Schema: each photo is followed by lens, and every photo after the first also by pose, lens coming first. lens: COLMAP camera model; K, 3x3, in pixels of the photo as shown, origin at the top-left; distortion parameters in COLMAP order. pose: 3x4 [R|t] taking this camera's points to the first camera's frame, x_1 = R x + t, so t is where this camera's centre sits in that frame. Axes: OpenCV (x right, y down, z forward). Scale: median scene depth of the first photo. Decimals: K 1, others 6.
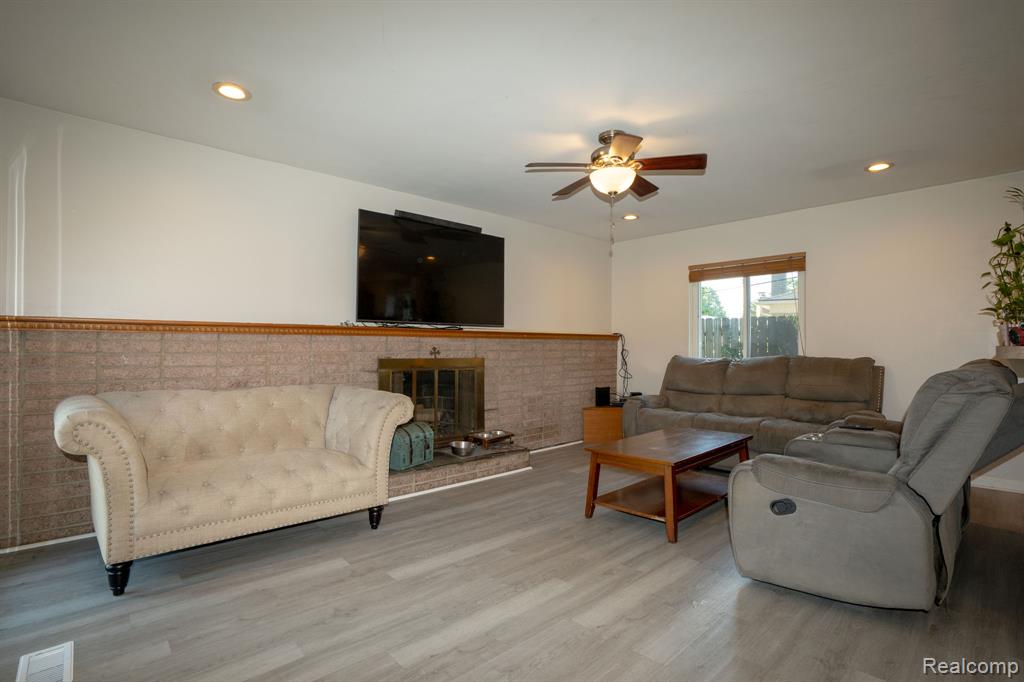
lens RADIAL K [[486.4, 0, 512.1], [0, 486.4, 337.4], [0, 0, 1]] dist [-0.026926, 0.002208]
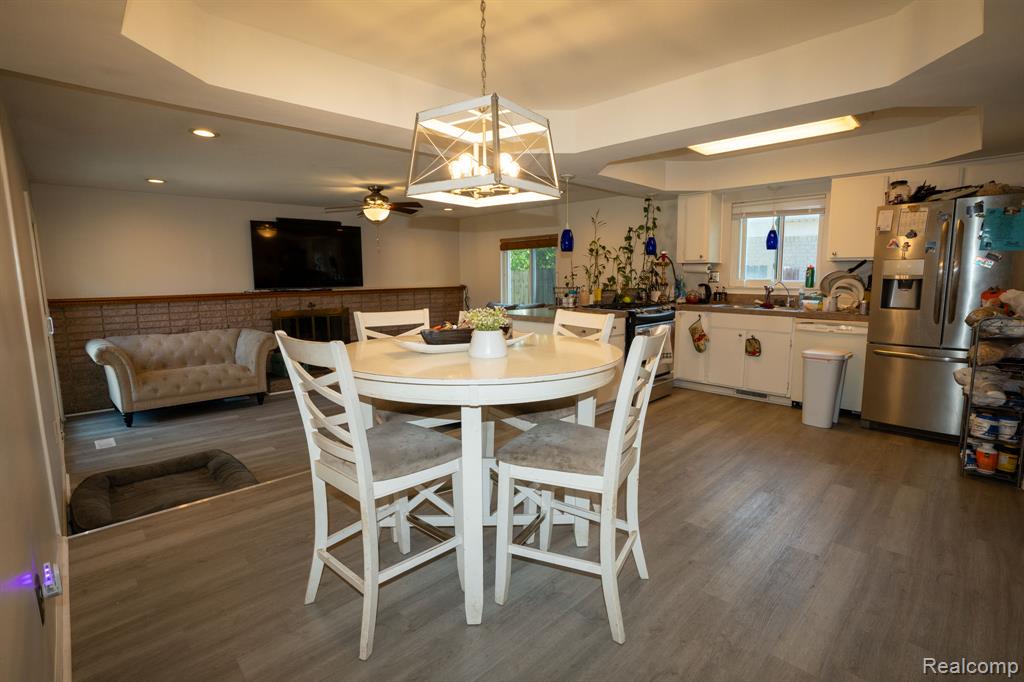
lens RADIAL K [[486.4, 0, 513.7], [0, 486.4, 344.8], [0, 0, 1]] dist [-0.026926, 0.002208]
pose [[0.999737, -0.016701, 0.015711, 0.653623], [0.013918, 0.986518, 0.163060, -0.127021], [-0.018222, -0.162798, 0.986491, -0.818749]]
